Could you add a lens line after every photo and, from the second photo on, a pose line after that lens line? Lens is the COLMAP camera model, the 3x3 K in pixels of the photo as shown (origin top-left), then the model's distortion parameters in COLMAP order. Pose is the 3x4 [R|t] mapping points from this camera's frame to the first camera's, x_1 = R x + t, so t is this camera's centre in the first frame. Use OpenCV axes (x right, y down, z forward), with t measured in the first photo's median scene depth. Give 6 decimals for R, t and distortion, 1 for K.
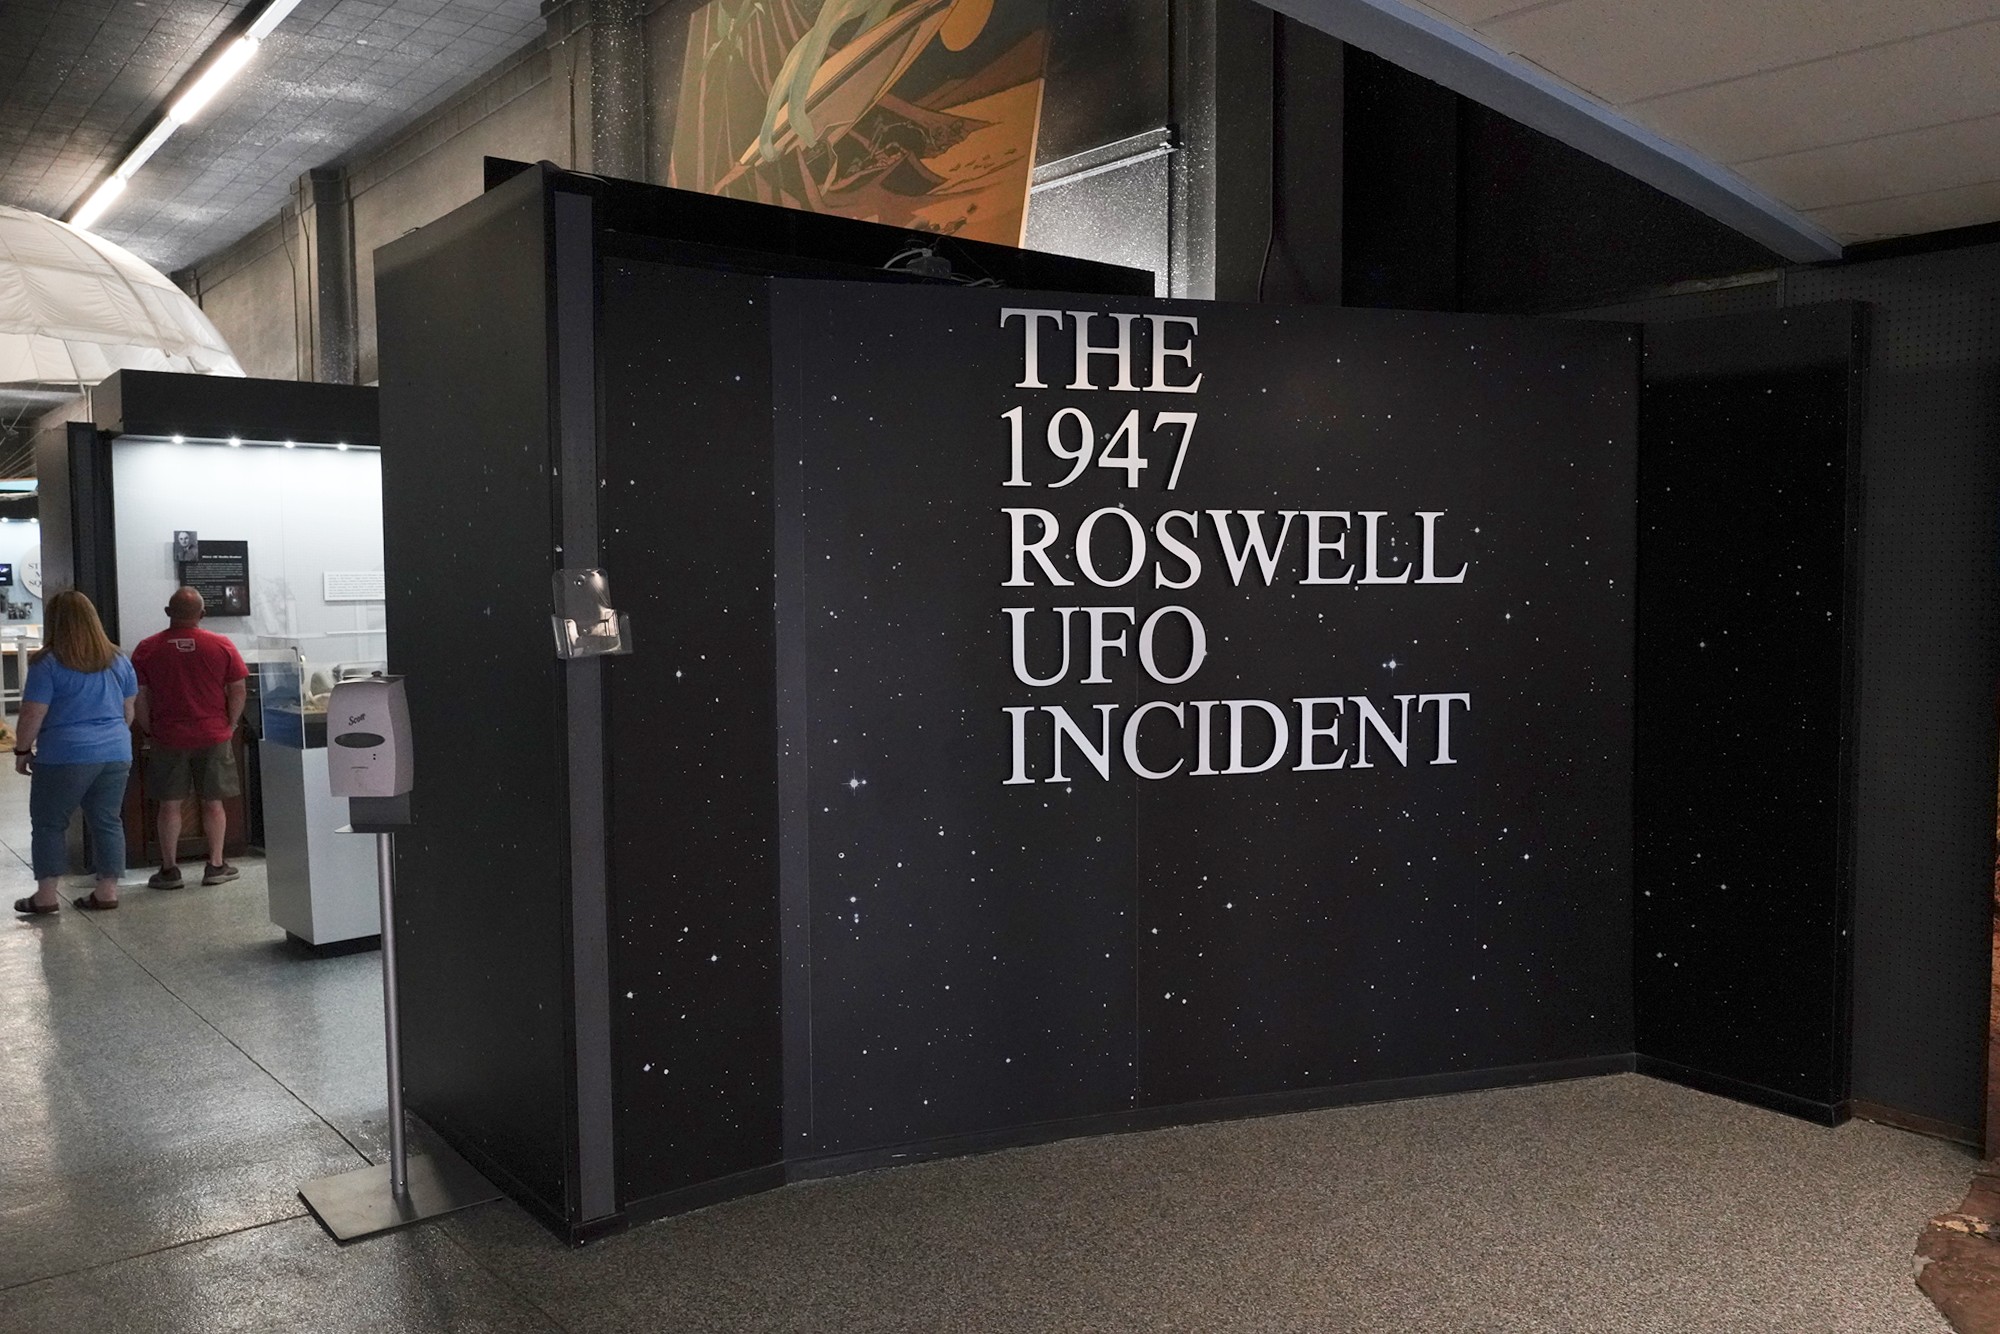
lens RADIAL K [[1577.3, 0, 1006.8], [0, 1577.3, 669.3], [0, 0, 1]] dist [-0.014007, 0.003683]
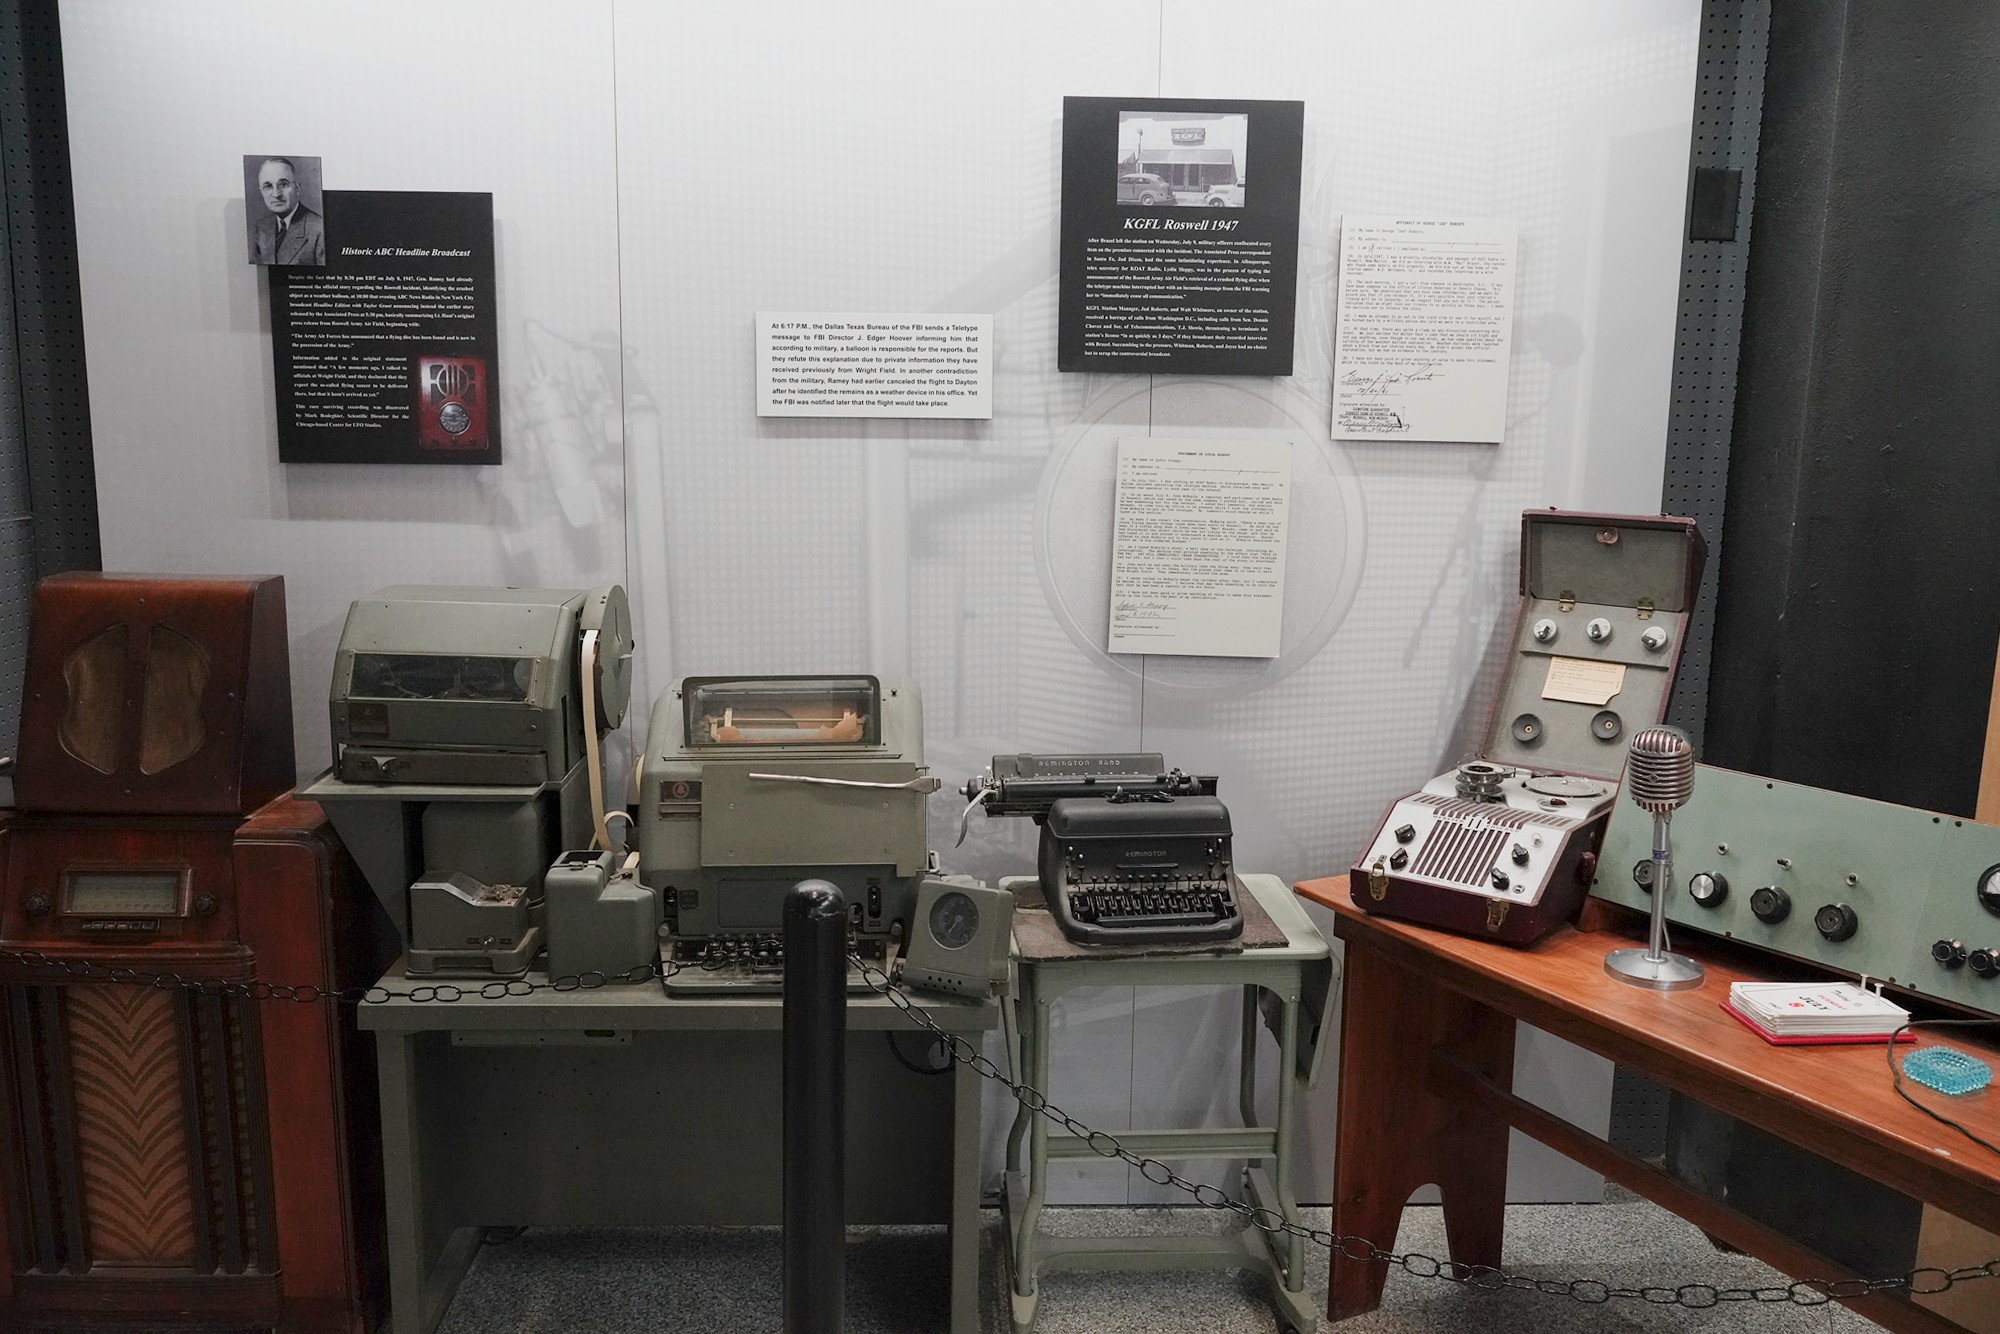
lens RADIAL K [[1673.3, 0, 998.6], [0, 1673.3, 661.0], [0, 0, 1]] dist [-0.018915, 0.007253]
pose [[0.788830, 0.124216, -0.601928, -0.227275], [-0.052133, 0.989357, 0.135846, -0.045085], [0.612396, -0.075779, 0.786911, 0.822910]]
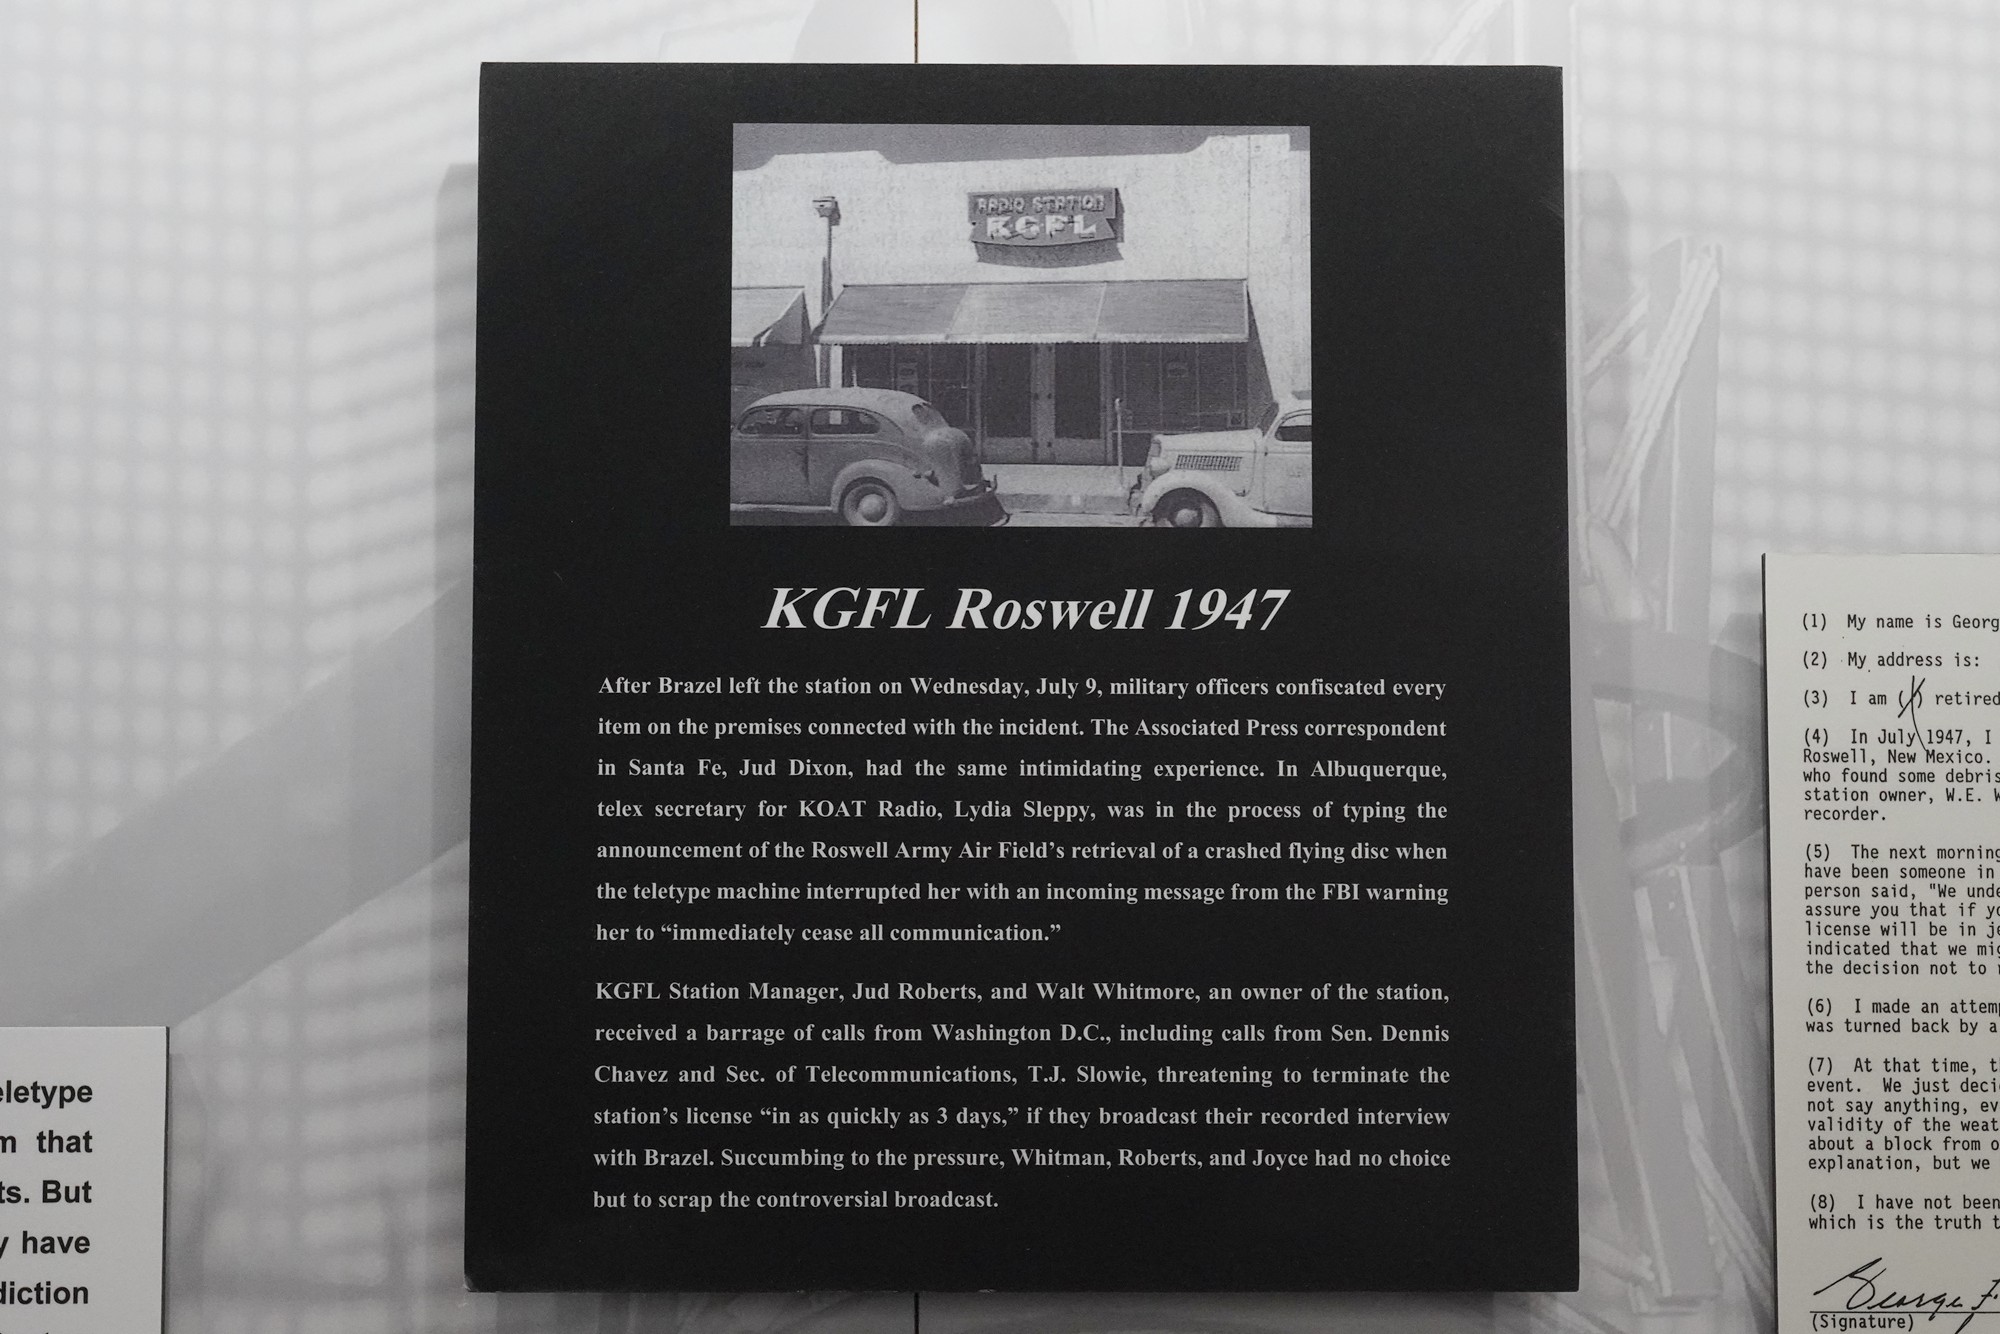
lens RADIAL K [[3690.5, 0, 1002.4], [0, 3690.5, 677.5], [0, 0, 1]] dist [0.035959, 0.000000]
pose [[0.780888, -0.056098, -0.622148, -0.302135], [-0.038240, 0.989799, -0.137245, -0.060907], [0.623500, 0.130964, 0.770776, 0.972319]]
